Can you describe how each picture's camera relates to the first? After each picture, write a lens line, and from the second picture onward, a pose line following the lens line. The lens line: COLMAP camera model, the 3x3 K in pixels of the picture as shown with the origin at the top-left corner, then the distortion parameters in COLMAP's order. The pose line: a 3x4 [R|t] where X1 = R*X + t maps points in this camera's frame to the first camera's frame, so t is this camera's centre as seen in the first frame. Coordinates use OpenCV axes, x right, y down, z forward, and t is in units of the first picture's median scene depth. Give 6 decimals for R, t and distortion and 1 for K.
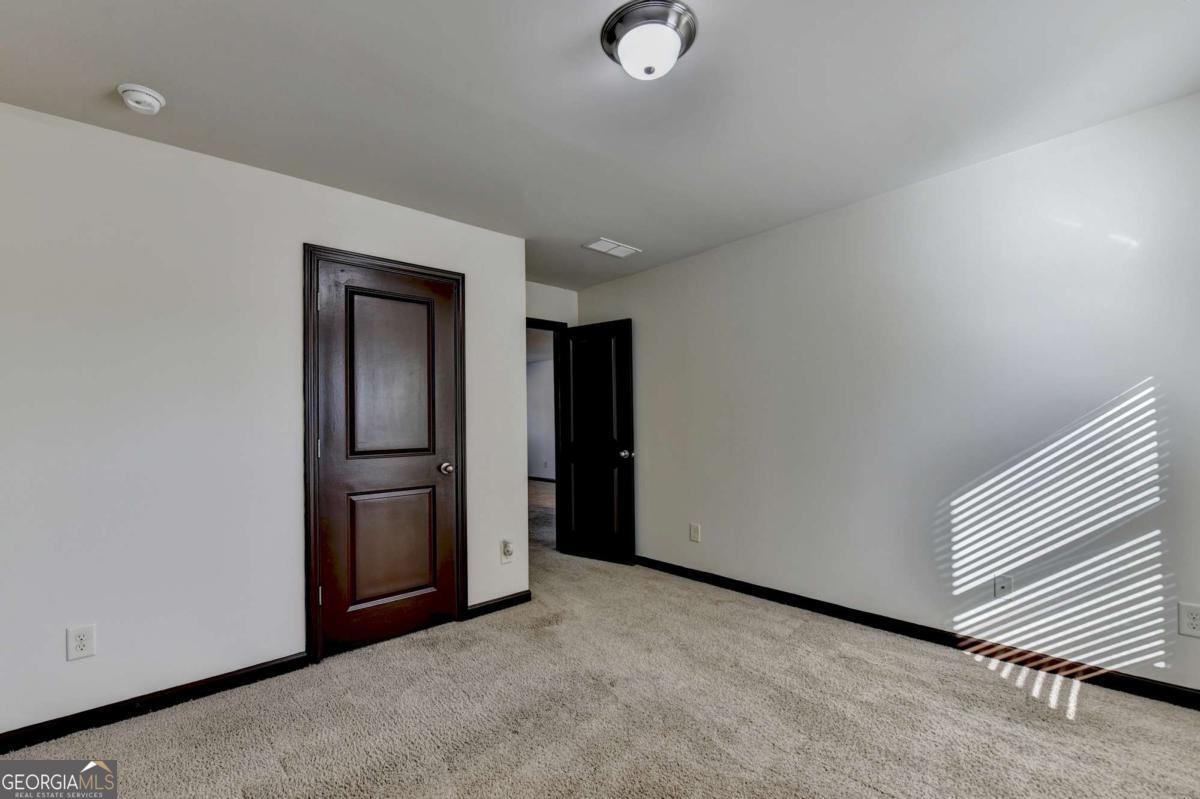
lens RADIAL K [[496.1, 0, 614.9], [0, 496.1, 421.4], [0, 0, 1]] dist [-0.017815, -0.000296]
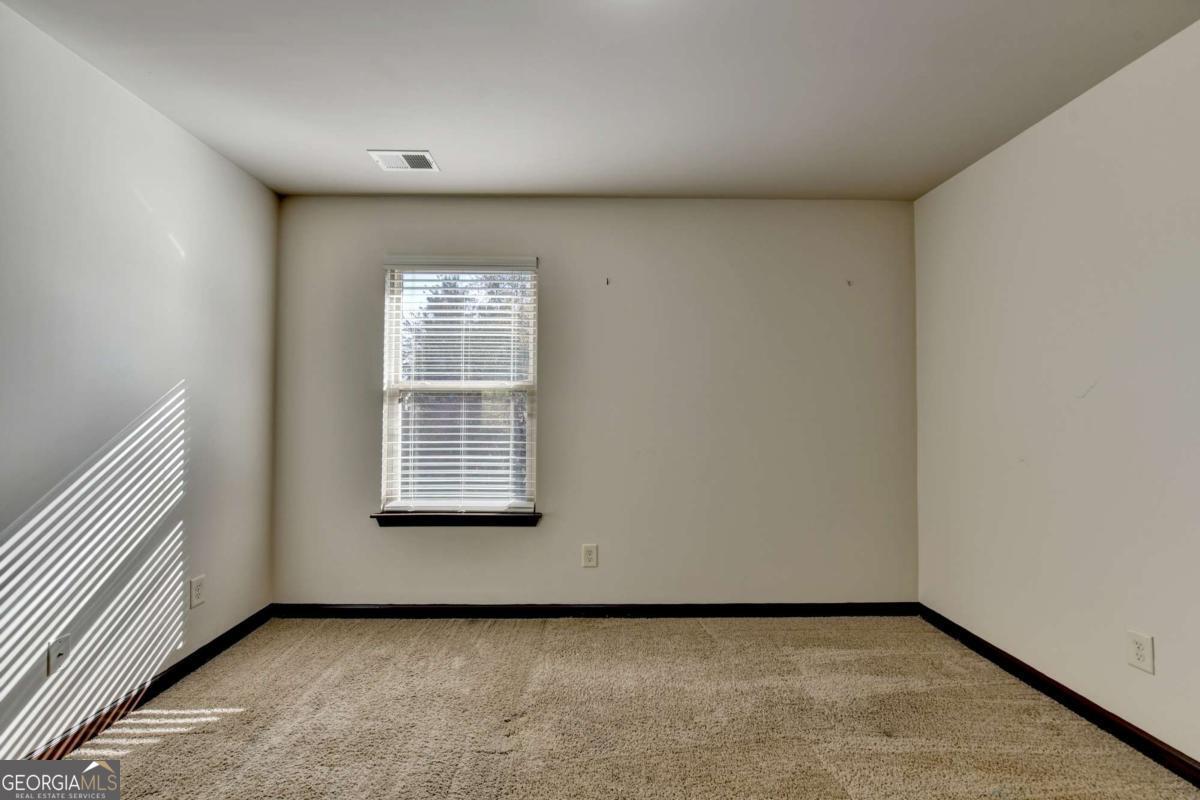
lens RADIAL K [[490.9, 0, 591.0], [0, 490.9, 409.5], [0, 0, 1]] dist [-0.022052, -0.000385]
pose [[-0.730228, 0.019722, 0.682919, -0.286156], [0.008264, 0.999765, -0.020035, 0.003745], [-0.683153, -0.008987, -0.730220, 1.146513]]
